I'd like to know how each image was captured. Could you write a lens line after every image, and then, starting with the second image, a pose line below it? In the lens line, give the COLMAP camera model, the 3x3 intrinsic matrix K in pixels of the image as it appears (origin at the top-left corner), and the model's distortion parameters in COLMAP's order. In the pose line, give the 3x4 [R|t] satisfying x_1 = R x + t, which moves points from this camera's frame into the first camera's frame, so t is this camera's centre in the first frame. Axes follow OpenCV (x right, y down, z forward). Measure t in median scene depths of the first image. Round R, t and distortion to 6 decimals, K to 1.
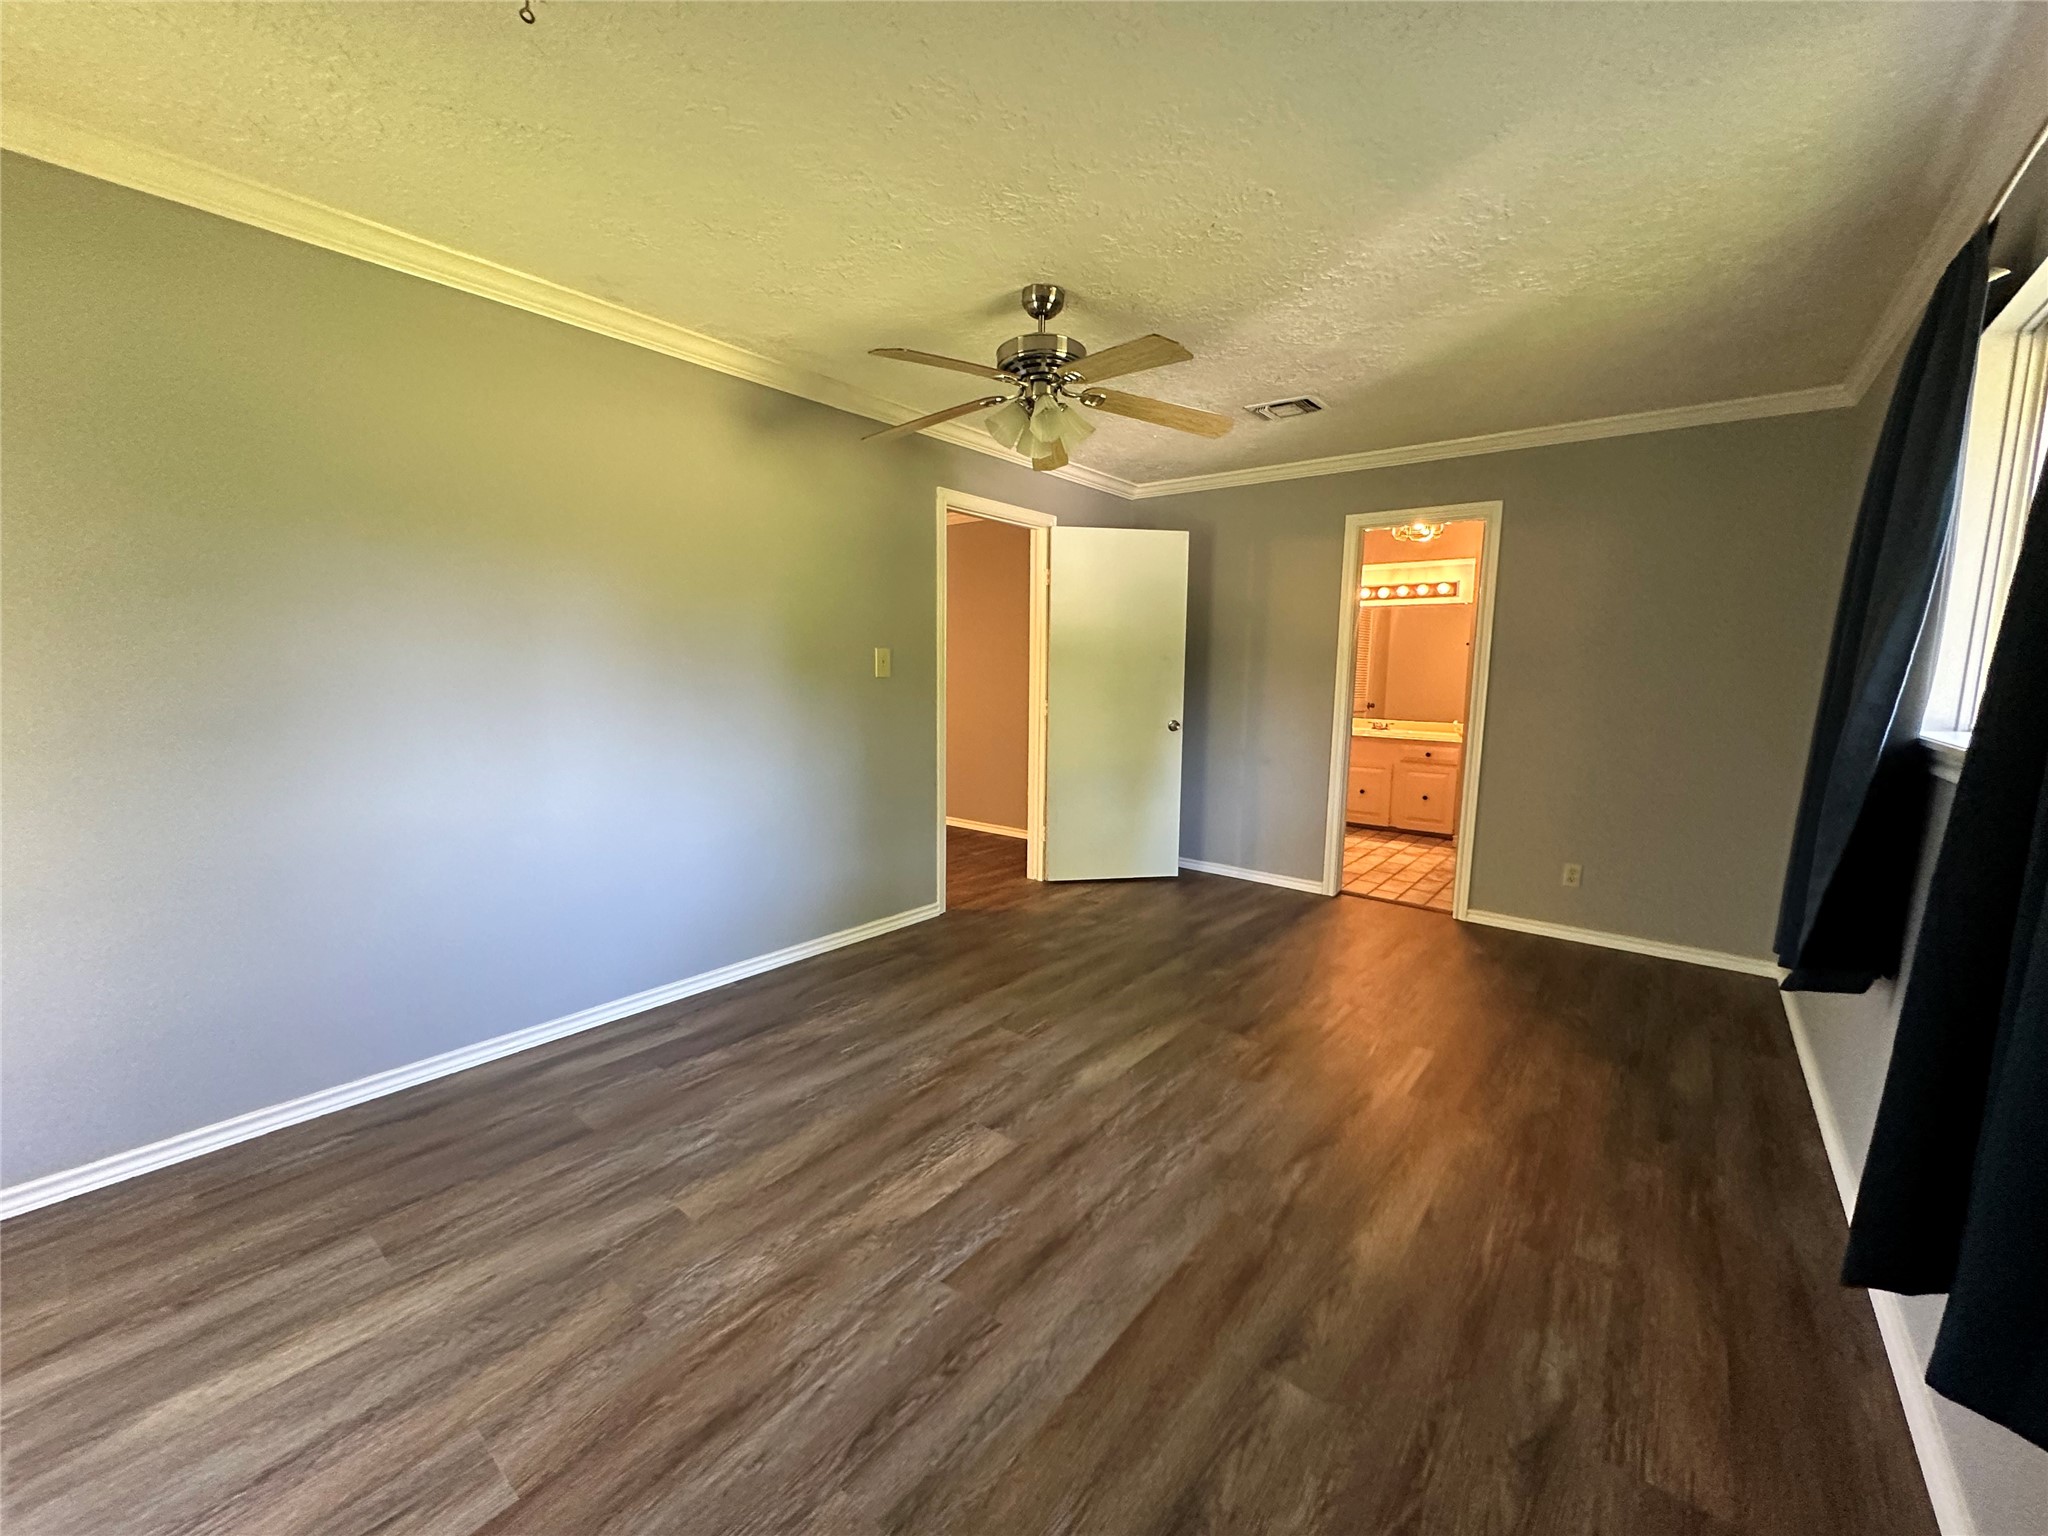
lens RADIAL K [[818.5, 0, 1024.5], [0, 818.5, 763.6], [0, 0, 1]] dist [-0.002843, 0.000957]
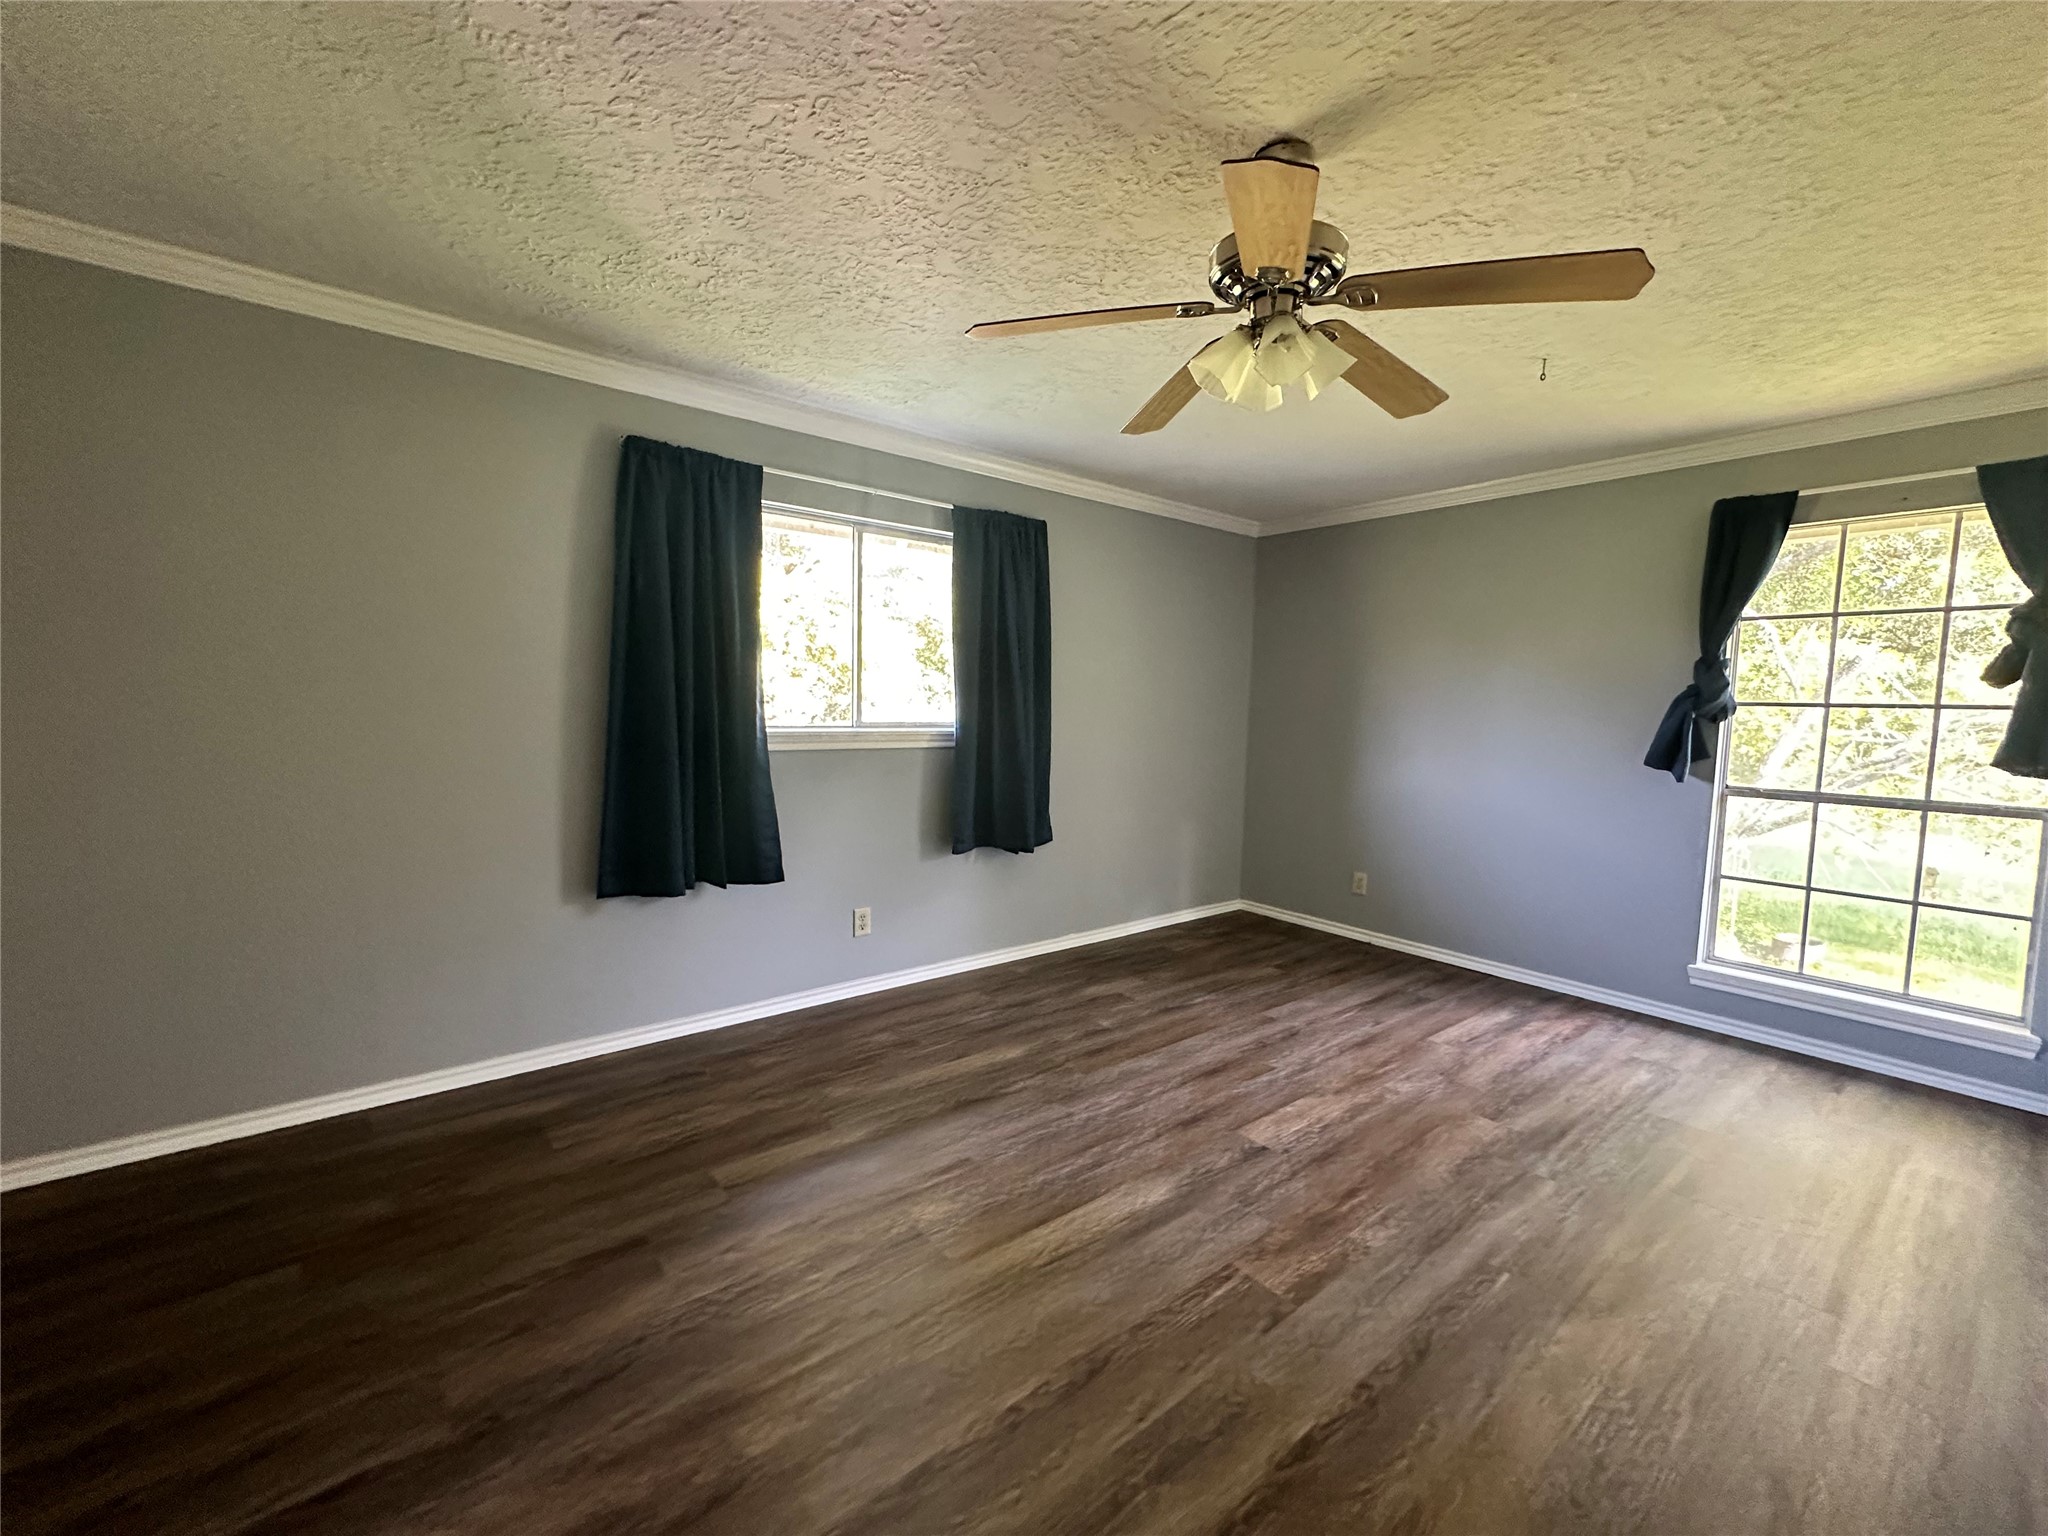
lens RADIAL K [[818.5, 0, 1029.3], [0, 818.5, 769.3], [0, 0, 1]] dist [-0.002843, 0.000957]
pose [[-0.976678, -0.053504, 0.207935, 0.061891], [-0.010096, 0.978827, 0.204442, -0.243186], [-0.214471, 0.197574, -0.956539, 1.964483]]
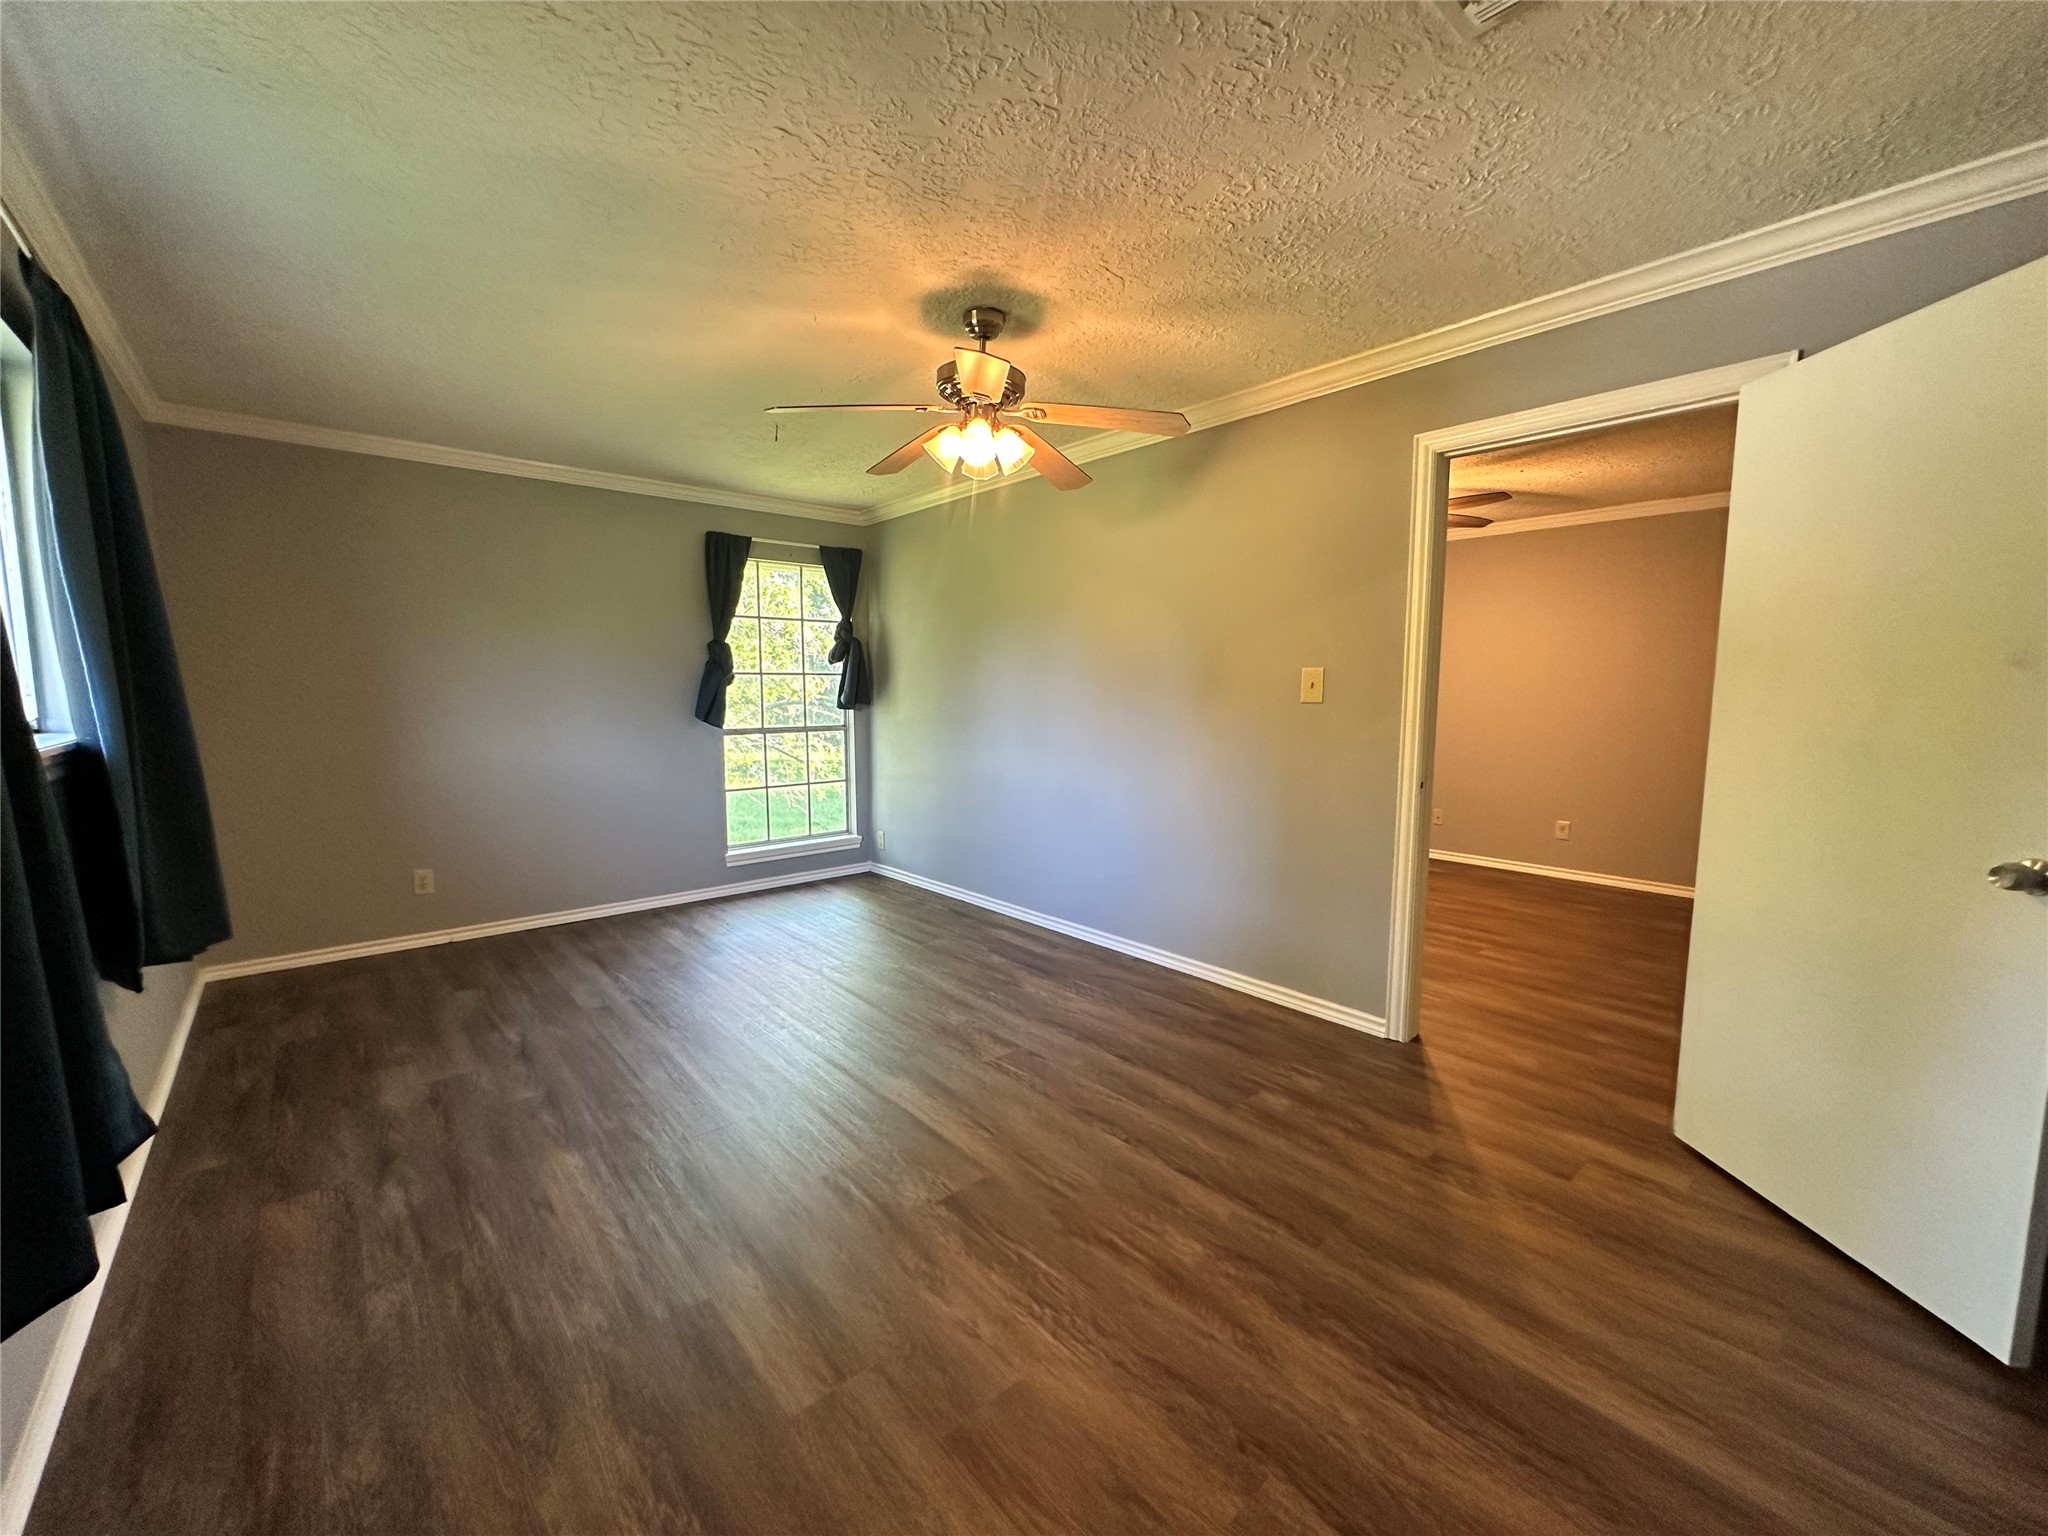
lens RADIAL K [[818.5, 0, 1018.3], [0, 818.5, 770.4], [0, 0, 1]] dist [-0.002843, 0.000957]
pose [[-0.176325, 0.088948, -0.980305, 1.147068], [-0.123442, 0.986048, 0.111673, -0.154181], [0.976561, 0.140702, -0.162885, 1.414275]]
